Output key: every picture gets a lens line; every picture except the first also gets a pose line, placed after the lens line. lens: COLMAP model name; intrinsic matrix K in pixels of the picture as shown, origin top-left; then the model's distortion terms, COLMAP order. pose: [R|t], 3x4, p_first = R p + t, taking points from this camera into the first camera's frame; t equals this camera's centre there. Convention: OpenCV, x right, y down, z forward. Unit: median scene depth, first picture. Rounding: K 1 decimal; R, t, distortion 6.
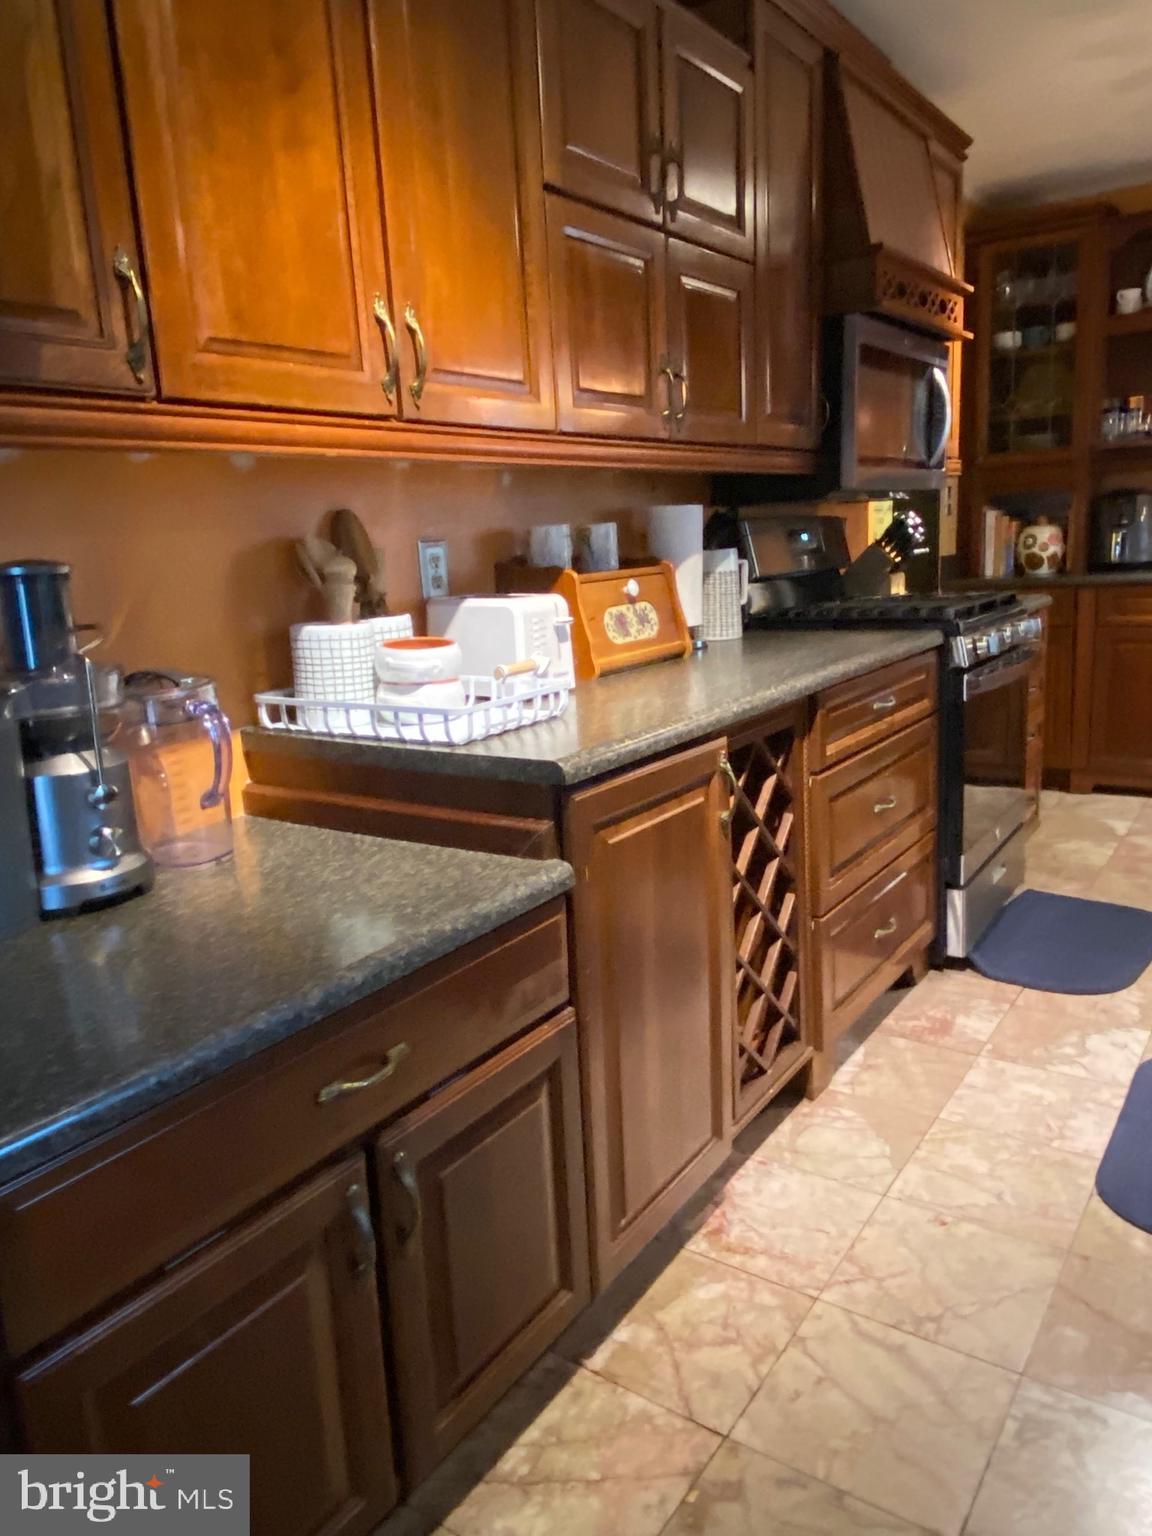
lens RADIAL K [[1091.8, 0, 580.1], [0, 1091.8, 768.2], [0, 0, 1]] dist [0.052068, -0.062464]
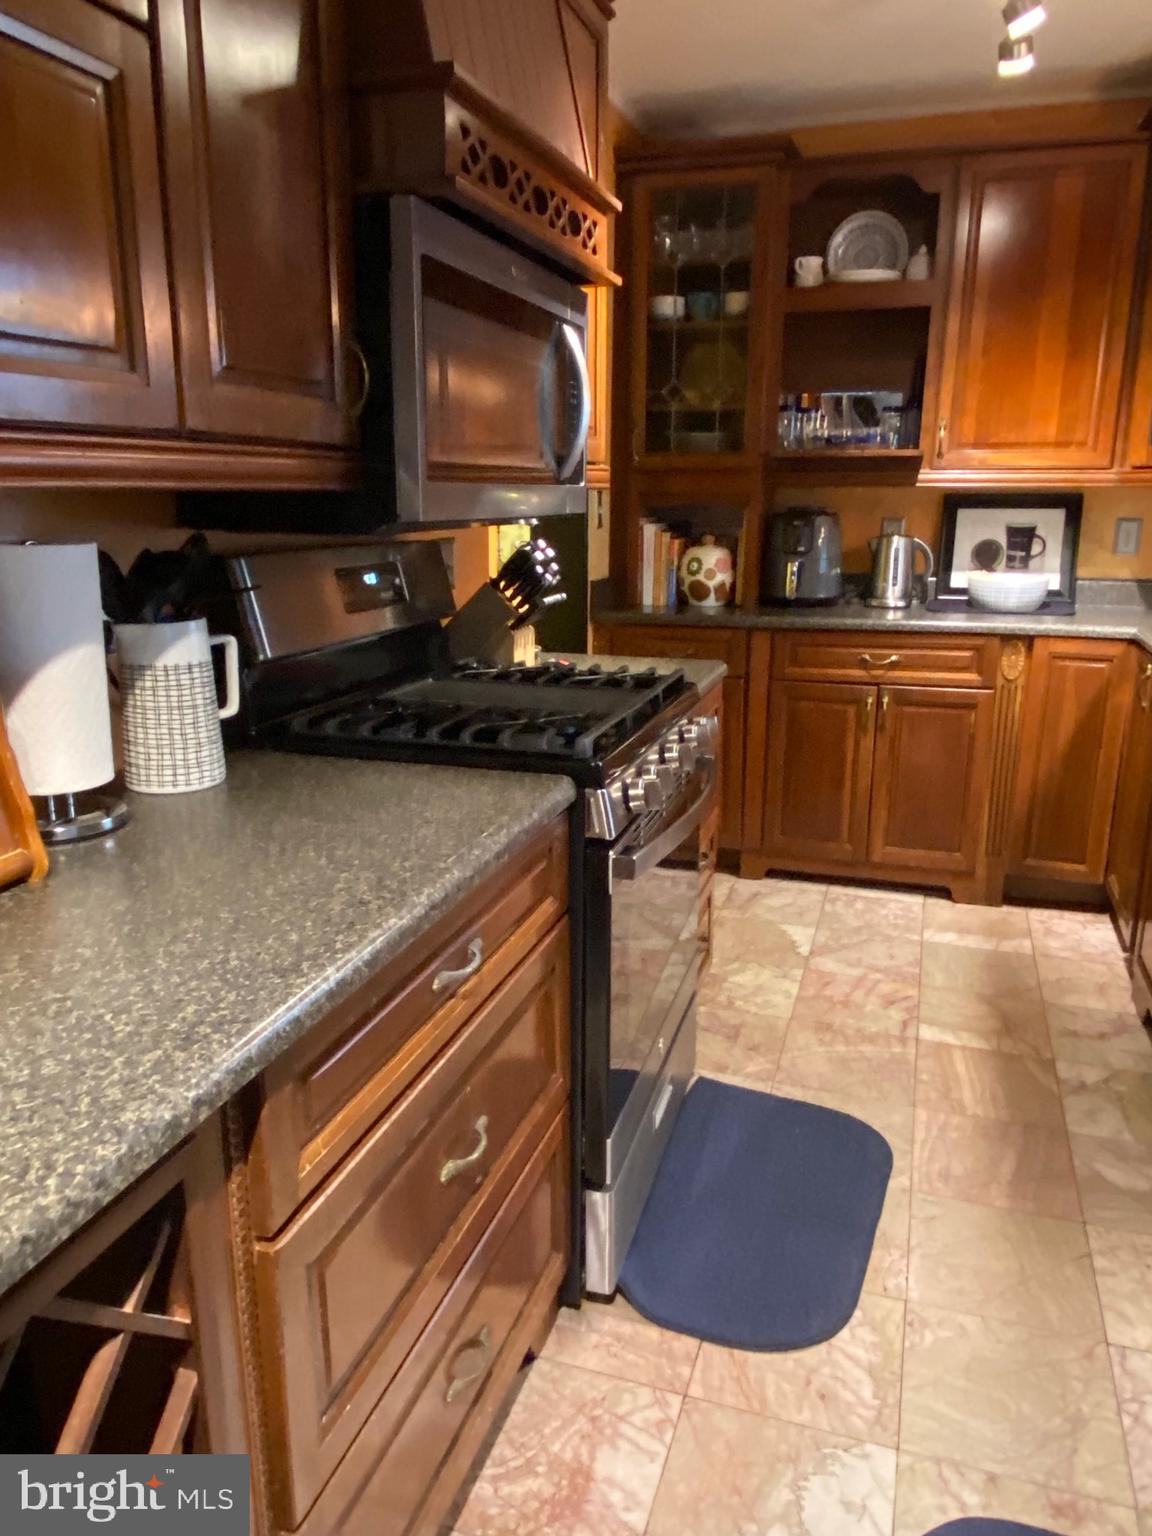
lens RADIAL K [[1091.8, 0, 570.5], [0, 1091.8, 781.3], [0, 0, 1]] dist [0.052068, -0.062464]
pose [[0.959567, -0.018270, 0.280886, 0.118546], [0.006083, 0.999004, 0.044200, -0.107226], [-0.281414, -0.040704, 0.958723, 0.317921]]
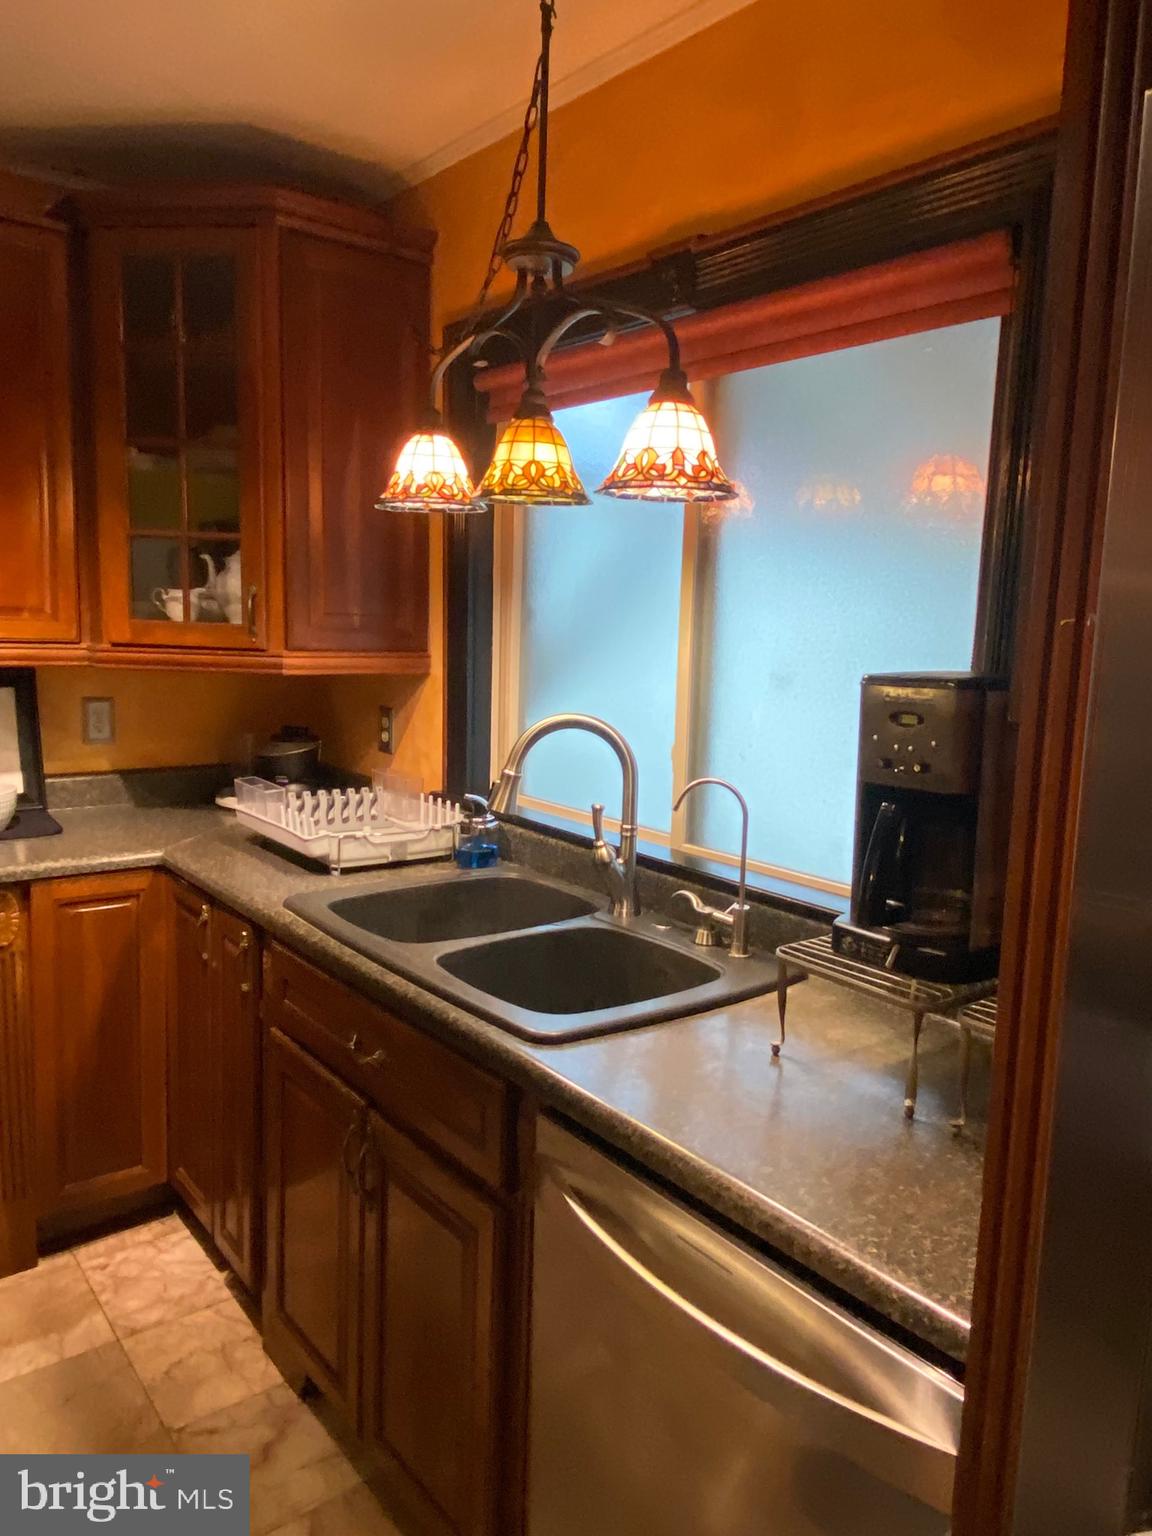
lens RADIAL K [[1091.8, 0, 575.5], [0, 1091.8, 762.0], [0, 0, 1]] dist [0.052068, -0.062464]
pose [[0.306113, -0.065318, 0.949752, 0.234741], [0.151882, 0.988216, 0.019011, -0.212217], [-0.939801, 0.138431, 0.312426, 0.570872]]
